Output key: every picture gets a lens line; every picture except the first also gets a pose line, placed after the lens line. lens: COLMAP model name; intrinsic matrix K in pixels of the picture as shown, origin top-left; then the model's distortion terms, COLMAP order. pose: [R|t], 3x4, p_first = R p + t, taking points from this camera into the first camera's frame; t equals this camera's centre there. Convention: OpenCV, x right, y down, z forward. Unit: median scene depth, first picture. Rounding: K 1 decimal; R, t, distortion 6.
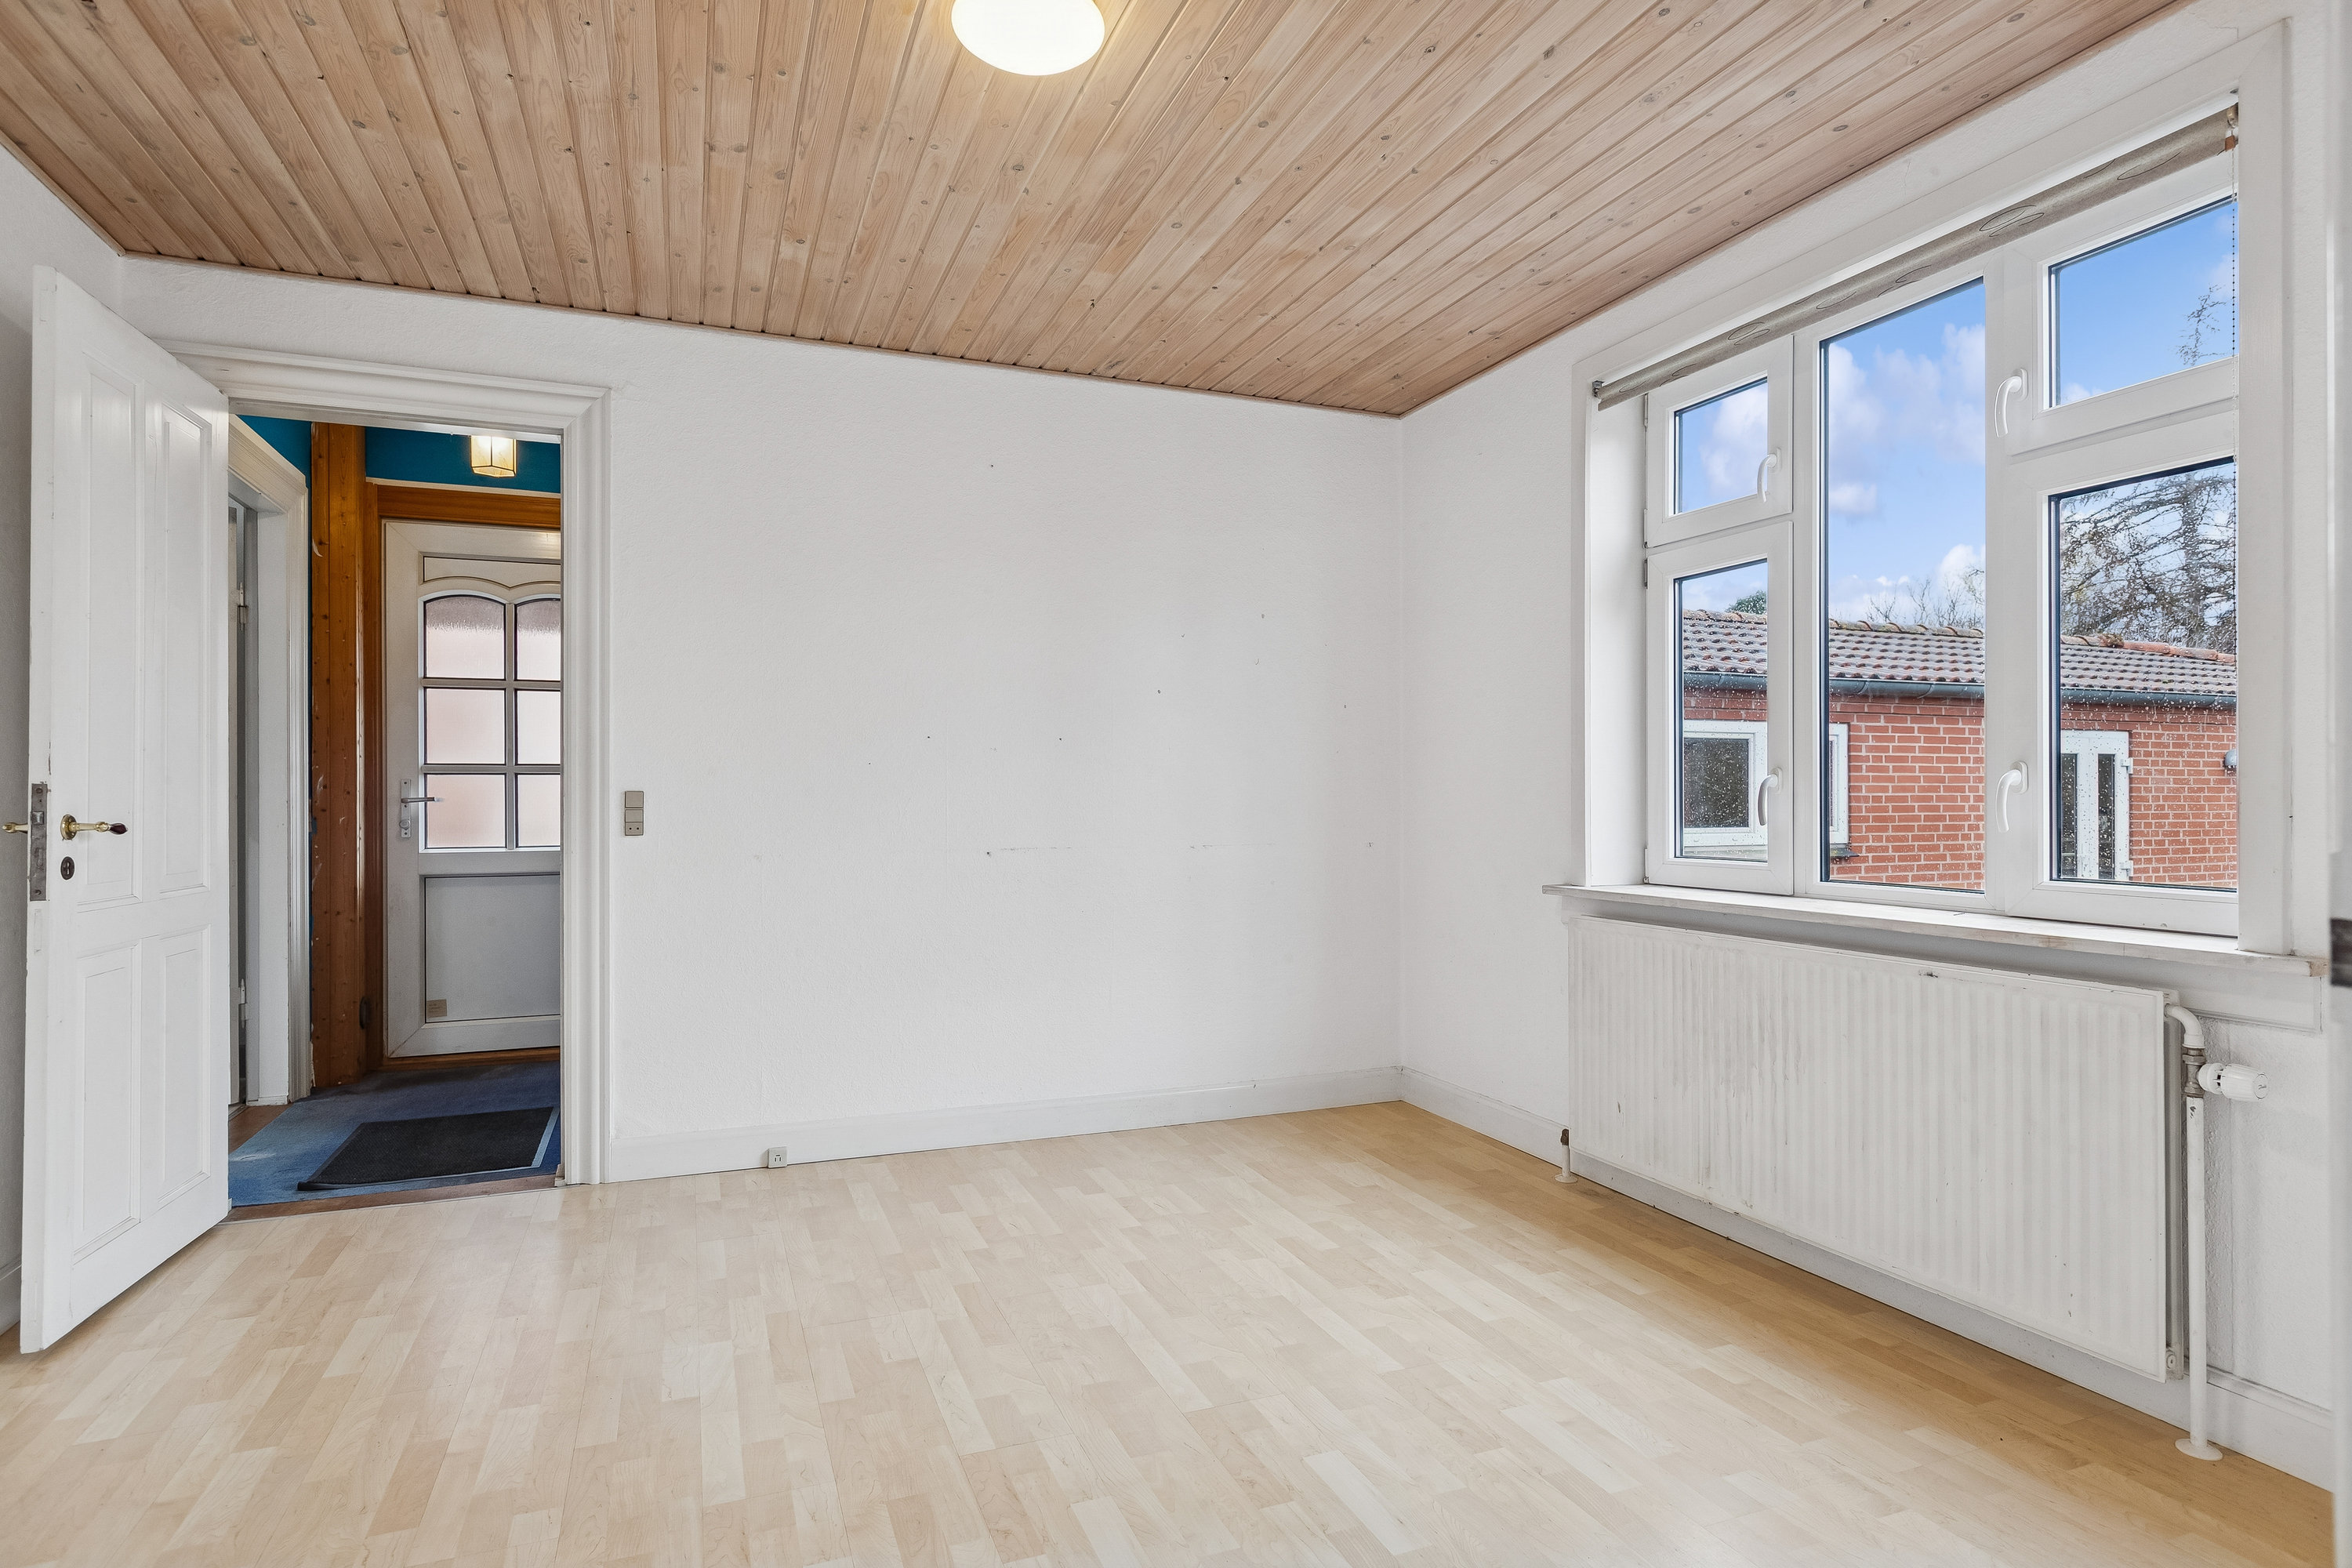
lens RADIAL K [[1242.7, 0, 1175.1], [0, 1242.7, 787.7], [0, 0, 1]] dist [0.005615, -0.000855]
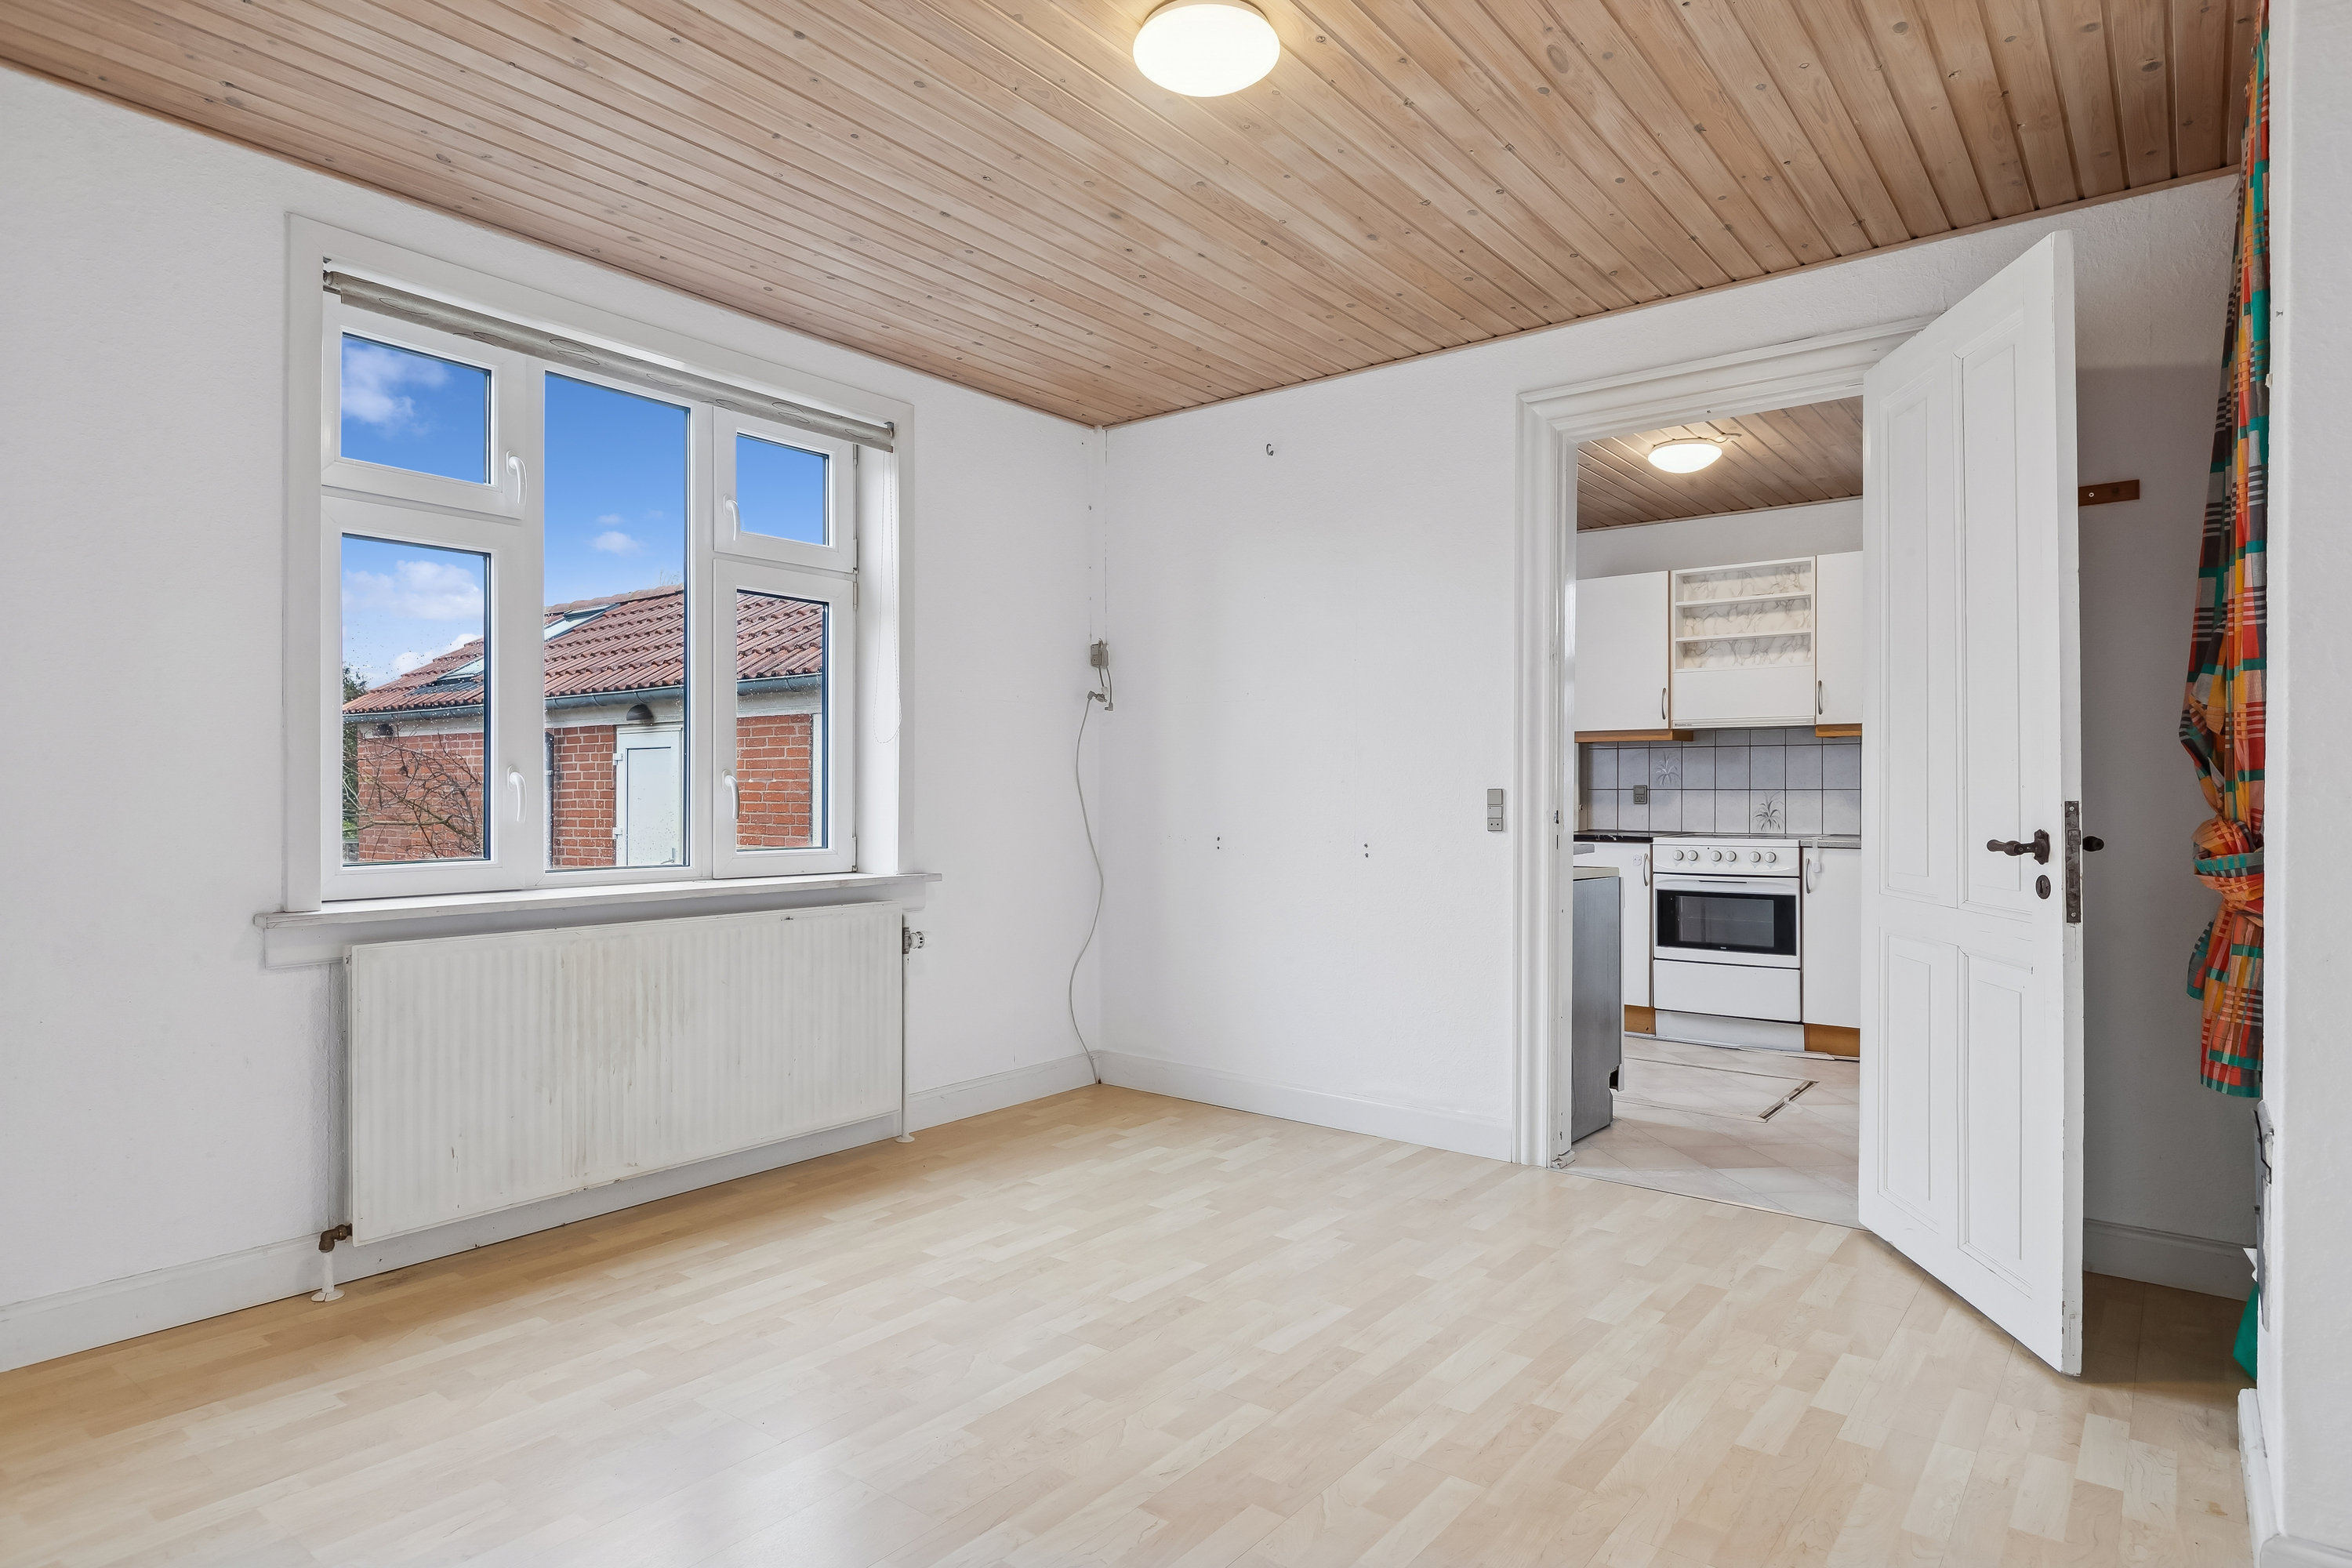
lens RADIAL K [[1282.9, 0, 1191.2], [0, 1282.9, 789.0], [0, 0, 1]] dist [0.003165, 0.000576]
pose [[-0.509012, 0.004414, 0.860748, -0.780071], [-0.008272, 0.999916, -0.010019, 0.010435], [-0.860720, -0.012220, -0.508932, 1.172717]]
